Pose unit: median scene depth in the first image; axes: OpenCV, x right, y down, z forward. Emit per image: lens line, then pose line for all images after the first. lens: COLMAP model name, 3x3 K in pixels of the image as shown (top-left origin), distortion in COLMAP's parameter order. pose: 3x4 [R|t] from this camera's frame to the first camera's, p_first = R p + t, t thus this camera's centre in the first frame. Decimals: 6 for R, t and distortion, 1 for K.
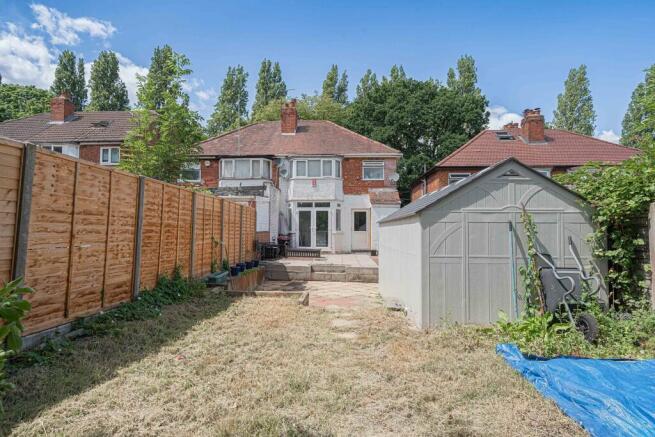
lens RADIAL K [[374.2, 0, 327.4], [0, 374.2, 216.2], [0, 0, 1]] dist [-0.000016, 0.000000]
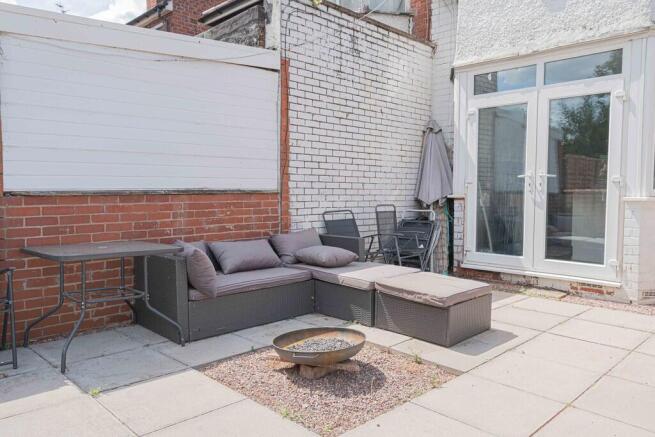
lens RADIAL K [[484.5, 0, 327.7], [0, 484.5, 218.5], [0, 0, 1]] dist [0.000473, 0.001102]
pose [[0.733662, 0.041620, -0.678238, 0.072020], [0.025433, 0.995741, 0.088616, 0.027201], [0.679038, -0.082264, 0.729479, 0.691612]]
